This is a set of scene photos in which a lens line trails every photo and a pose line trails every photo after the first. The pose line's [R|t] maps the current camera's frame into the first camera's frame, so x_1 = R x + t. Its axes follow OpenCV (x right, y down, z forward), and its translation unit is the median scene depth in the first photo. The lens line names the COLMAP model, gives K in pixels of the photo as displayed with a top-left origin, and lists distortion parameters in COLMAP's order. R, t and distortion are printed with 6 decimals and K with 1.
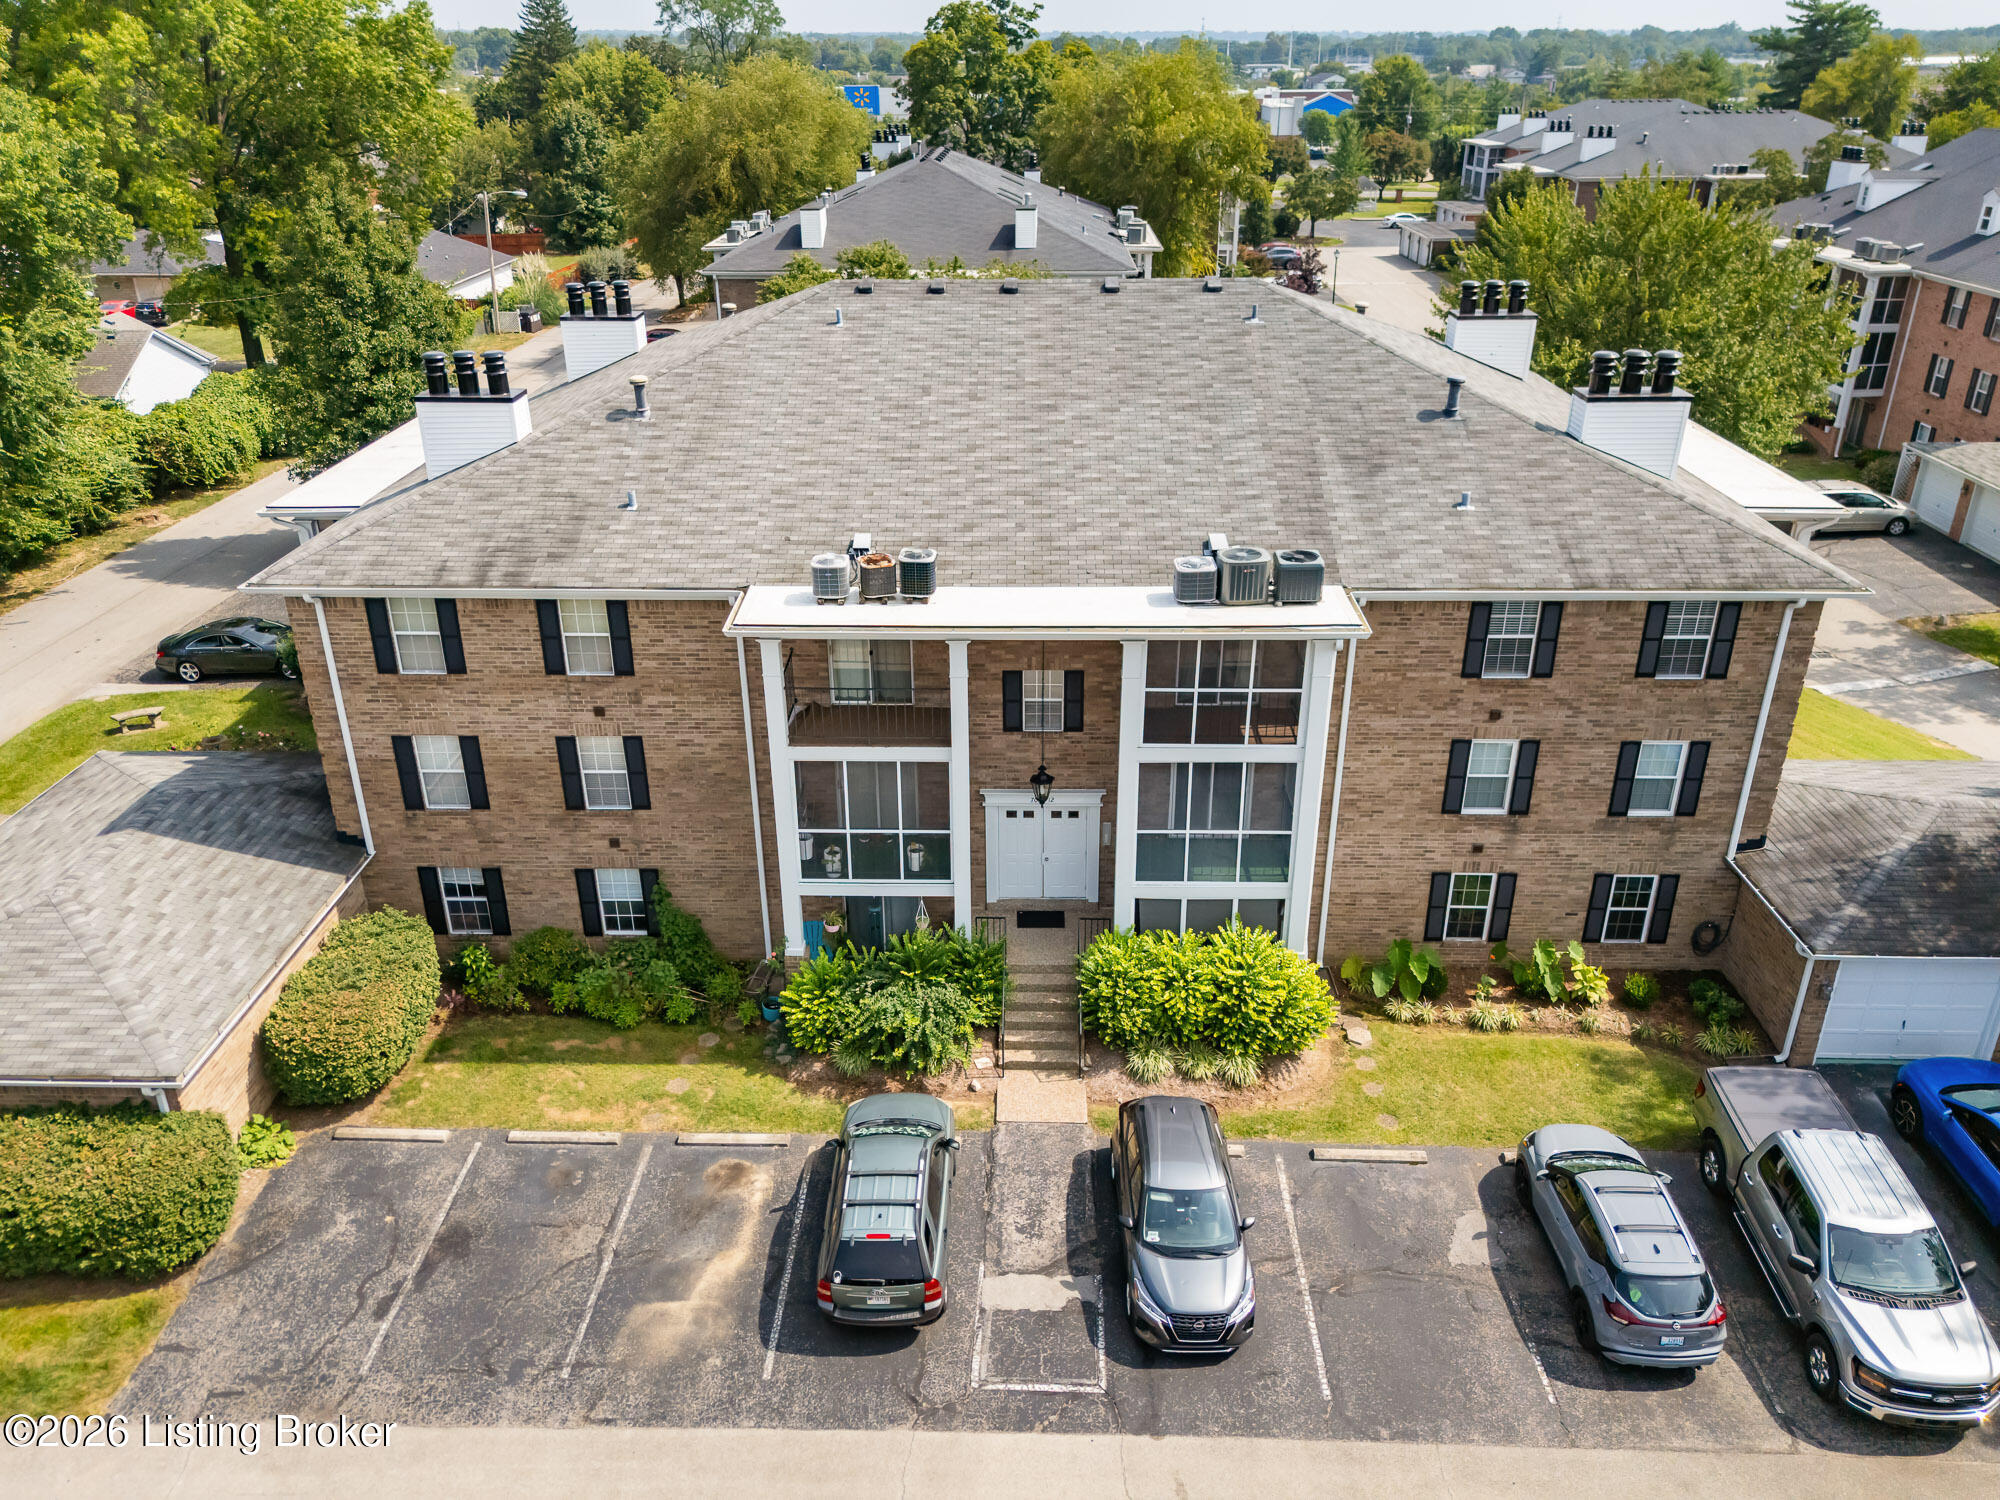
lens RADIAL K [[1470.0, 0, 1005.6], [0, 1470.0, 744.6], [0, 0, 1]] dist [0.056079, -0.053028]
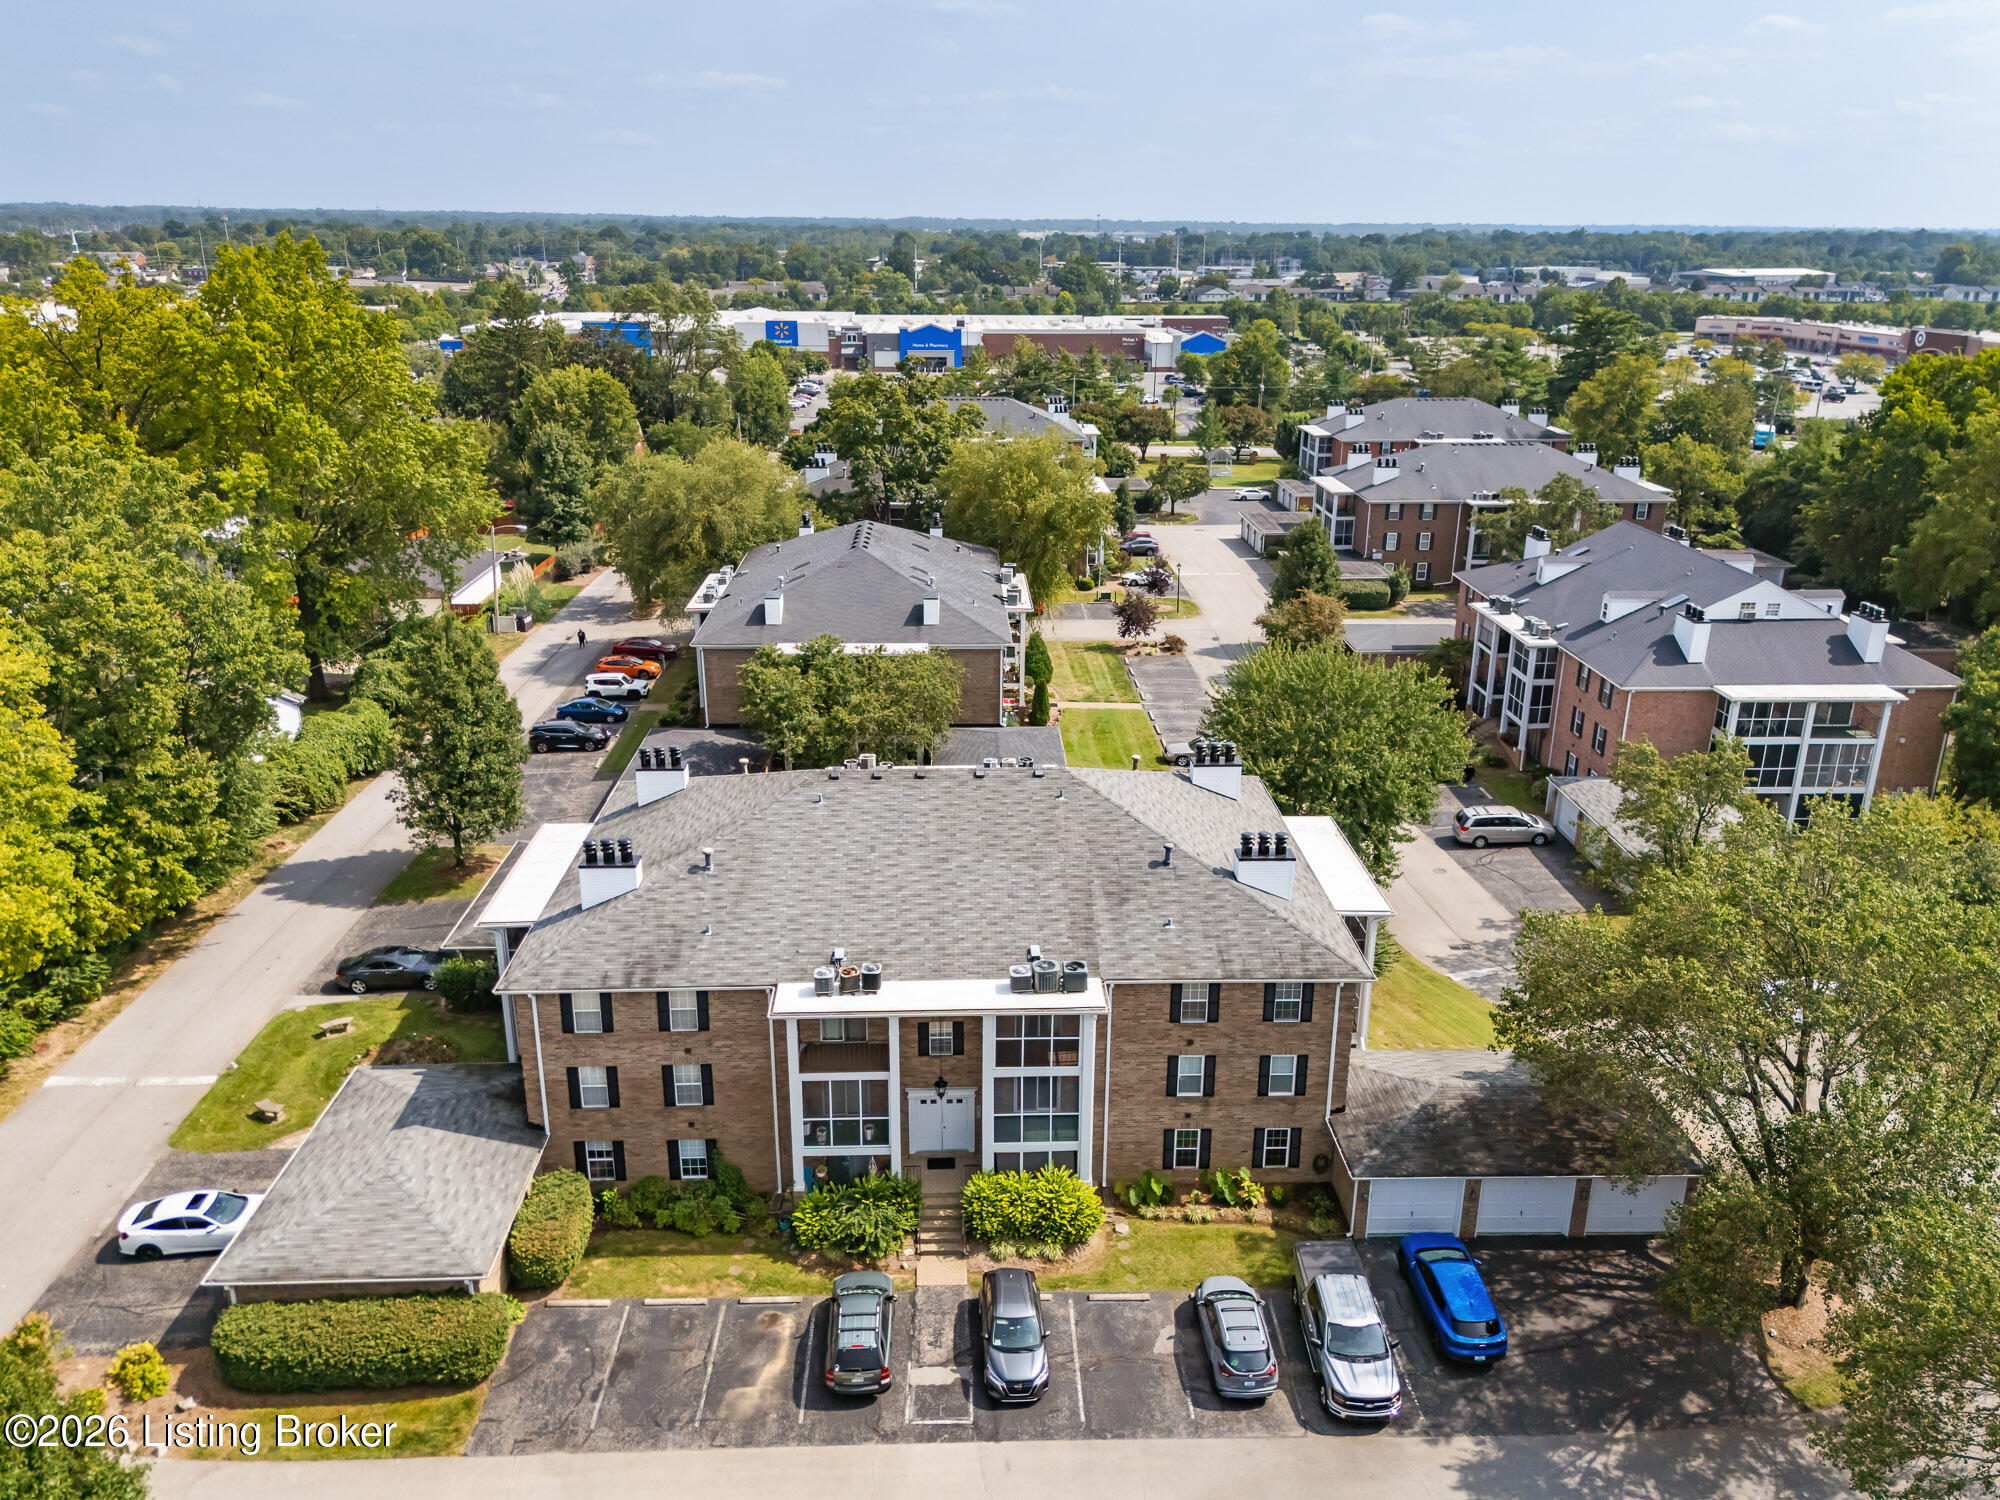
lens RADIAL K [[1470.0, 0, 1005.6], [0, 1470.0, 744.6], [0, 0, 1]] dist [0.056079, -0.053028]
pose [[0.998160, -0.009141, 0.059938, 0.000278], [0.015443, 0.994297, -0.105524, -0.201794], [-0.058632, 0.106255, 0.992609, -0.841984]]
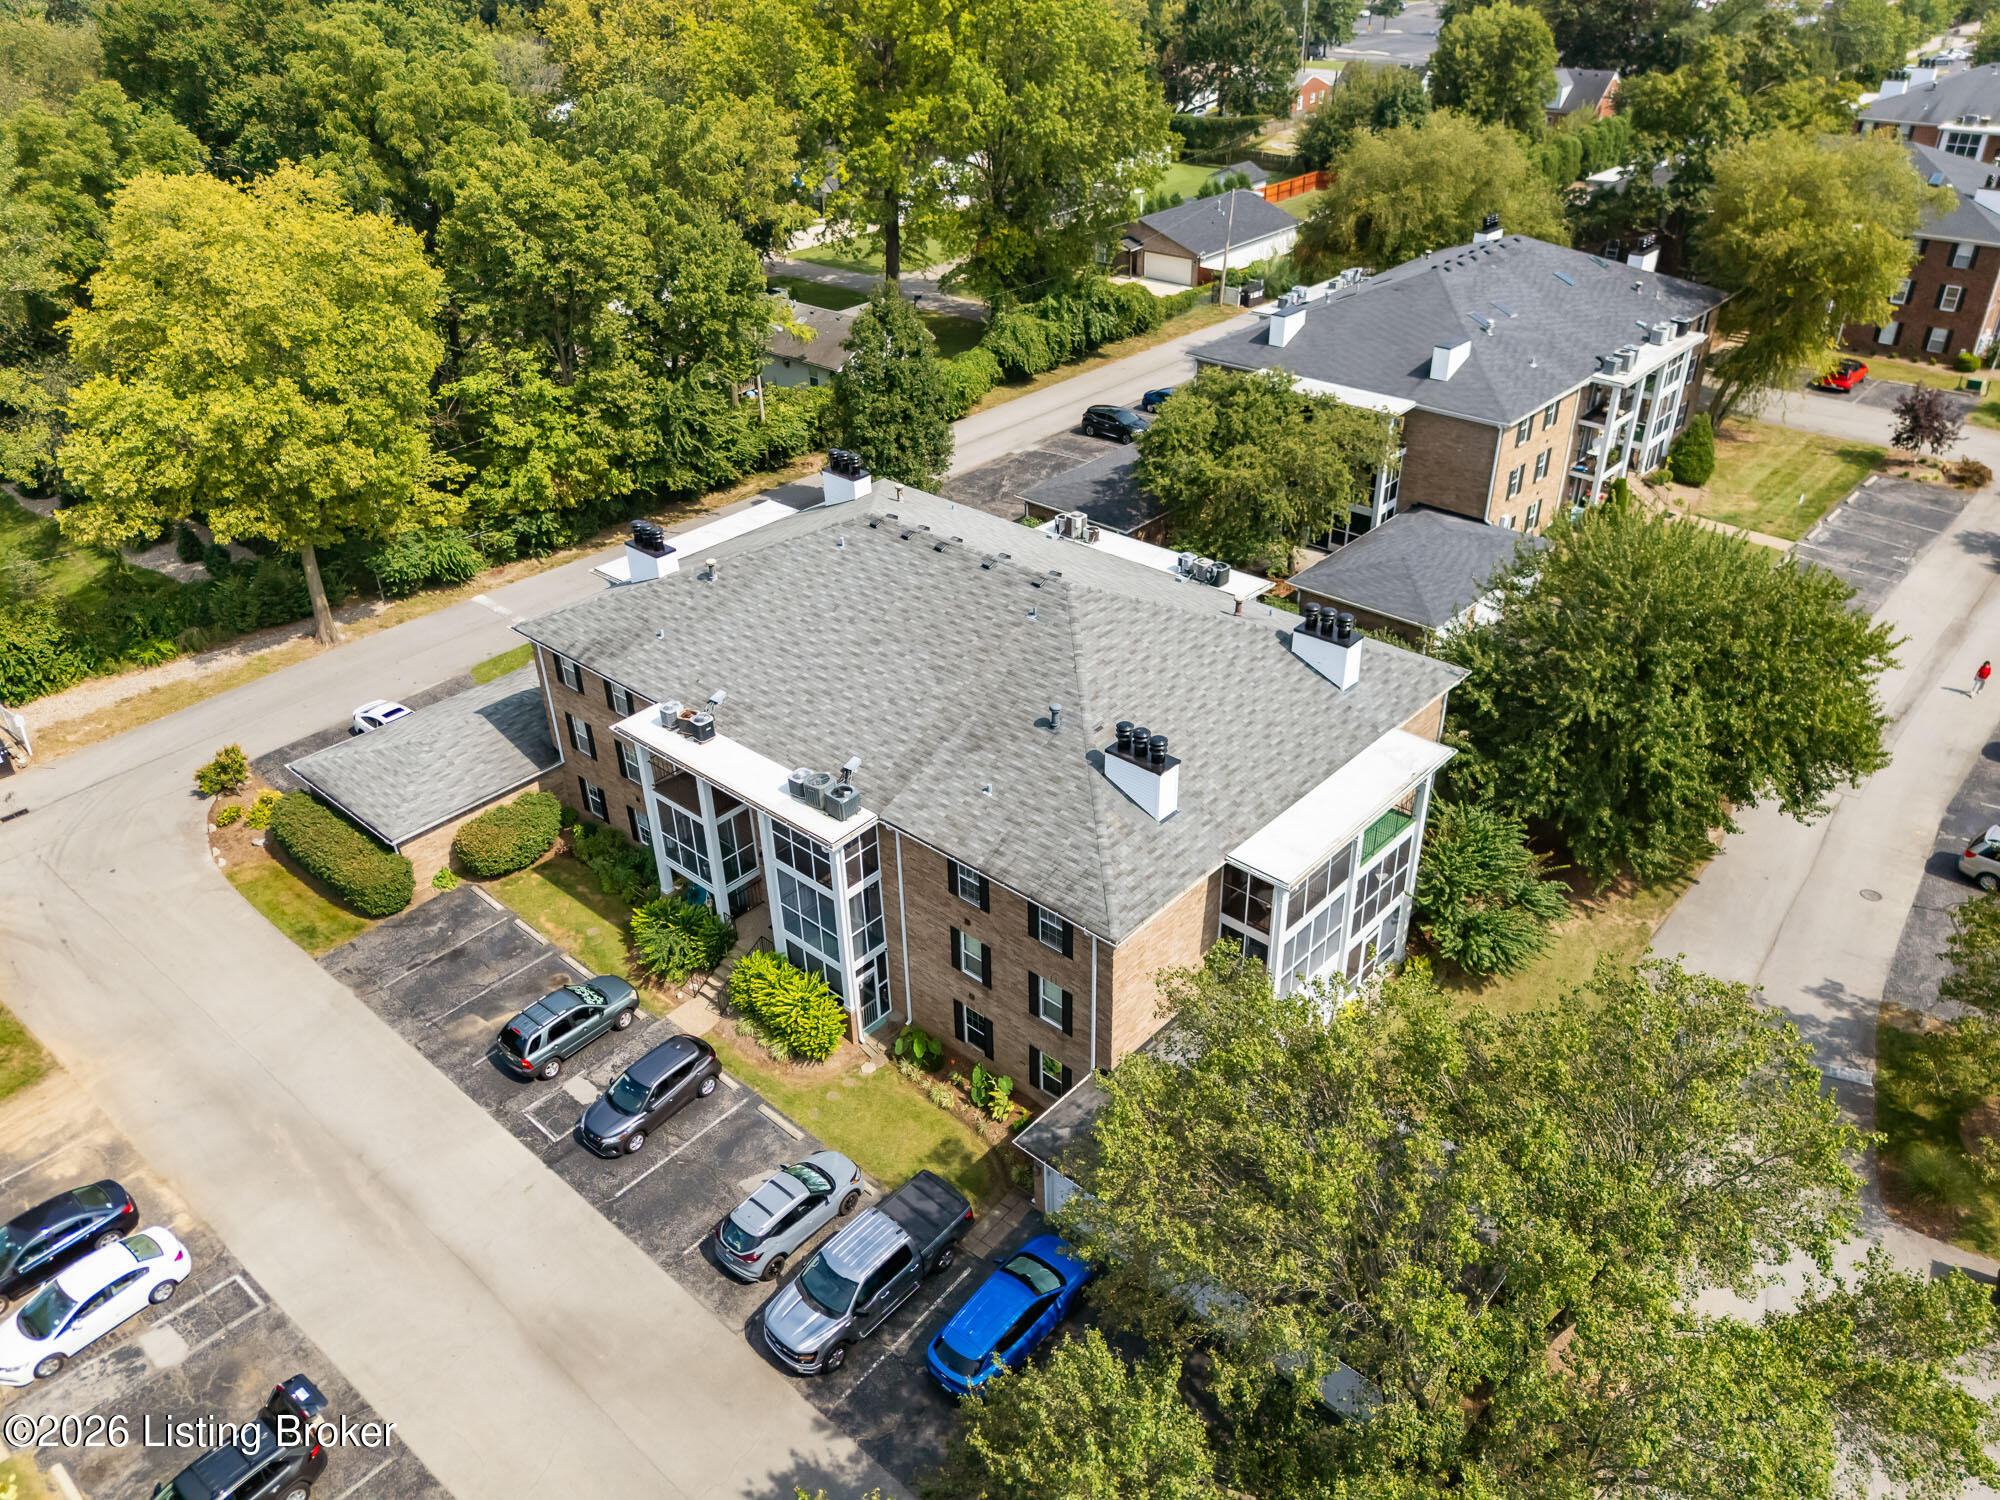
lens RADIAL K [[1470.0, 0, 1005.6], [0, 1470.0, 744.6], [0, 0, 1]] dist [0.056079, -0.053028]
pose [[0.755119, 0.331007, -0.565888, 1.226147], [-0.258553, 0.943576, 0.206918, -0.554169], [0.602450, -0.009936, 0.798095, -0.235312]]
